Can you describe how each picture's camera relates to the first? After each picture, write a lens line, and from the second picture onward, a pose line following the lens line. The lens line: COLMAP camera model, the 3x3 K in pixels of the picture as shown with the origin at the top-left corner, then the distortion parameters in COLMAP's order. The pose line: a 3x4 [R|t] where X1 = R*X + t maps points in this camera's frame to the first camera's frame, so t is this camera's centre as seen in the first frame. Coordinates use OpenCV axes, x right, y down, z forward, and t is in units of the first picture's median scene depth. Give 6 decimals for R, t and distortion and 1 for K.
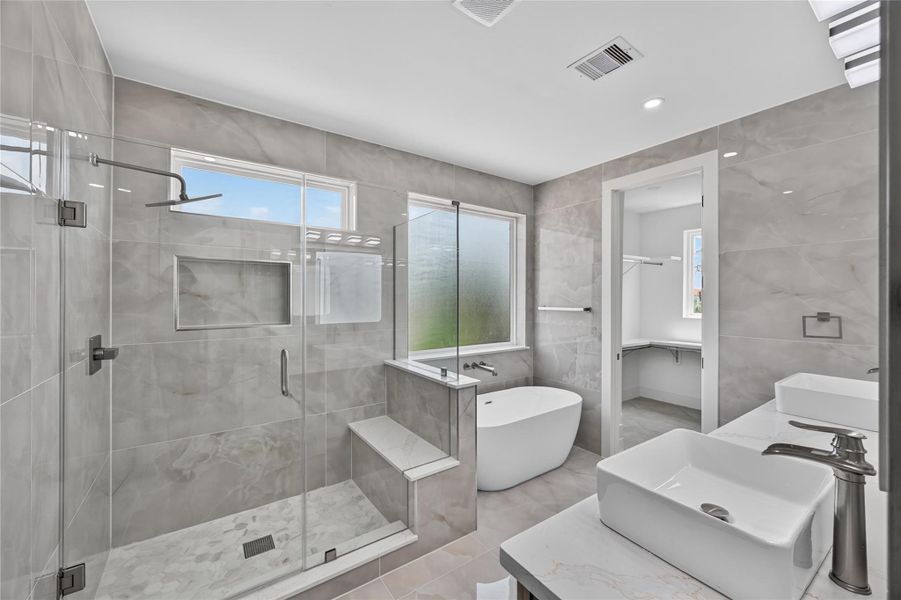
lens RADIAL K [[354.6, 0, 448.9], [0, 354.6, 299.3], [0, 0, 1]] dist [0.001240, 0.000622]
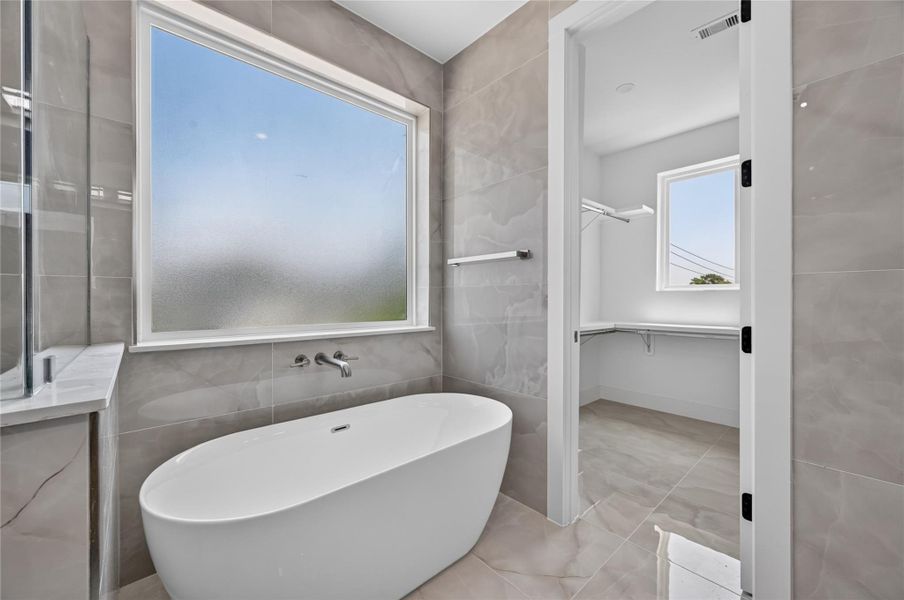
lens RADIAL K [[355.8, 0, 453.4], [0, 355.8, 300.5], [0, 0, 1]] dist [0.001240, 0.000622]
pose [[0.991926, -0.000786, 0.126816, 0.200490], [0.000735, 1.000000, 0.000449, 0.097805], [-0.126816, -0.000352, 0.991926, 0.438091]]
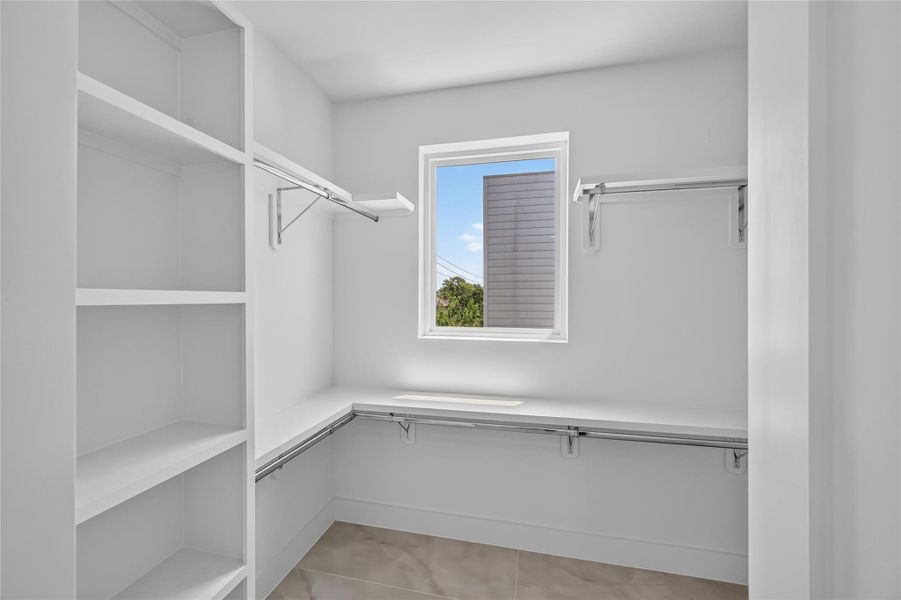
lens RADIAL K [[354.6, 0, 445.8], [0, 354.6, 299.1], [0, 0, 1]] dist [0.001240, 0.000622]
pose [[0.750327, -0.008070, 0.661017, 0.532664], [0.003973, 0.999962, 0.007699, -0.001922], [-0.661055, -0.003151, 0.750331, 0.877600]]
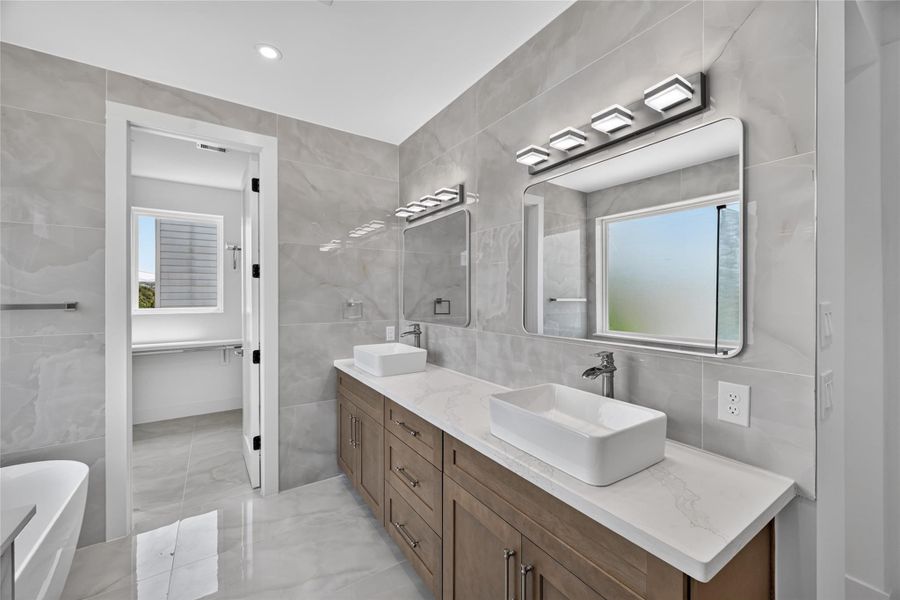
lens RADIAL K [[354.2, 0, 450.3], [0, 354.2, 295.2], [0, 0, 1]] dist [0.001240, 0.000622]
pose [[0.020466, -0.003880, 0.999783, -0.164876], [0.000656, 0.999992, 0.003867, 0.009436], [-0.999790, 0.000577, 0.020468, 0.359439]]
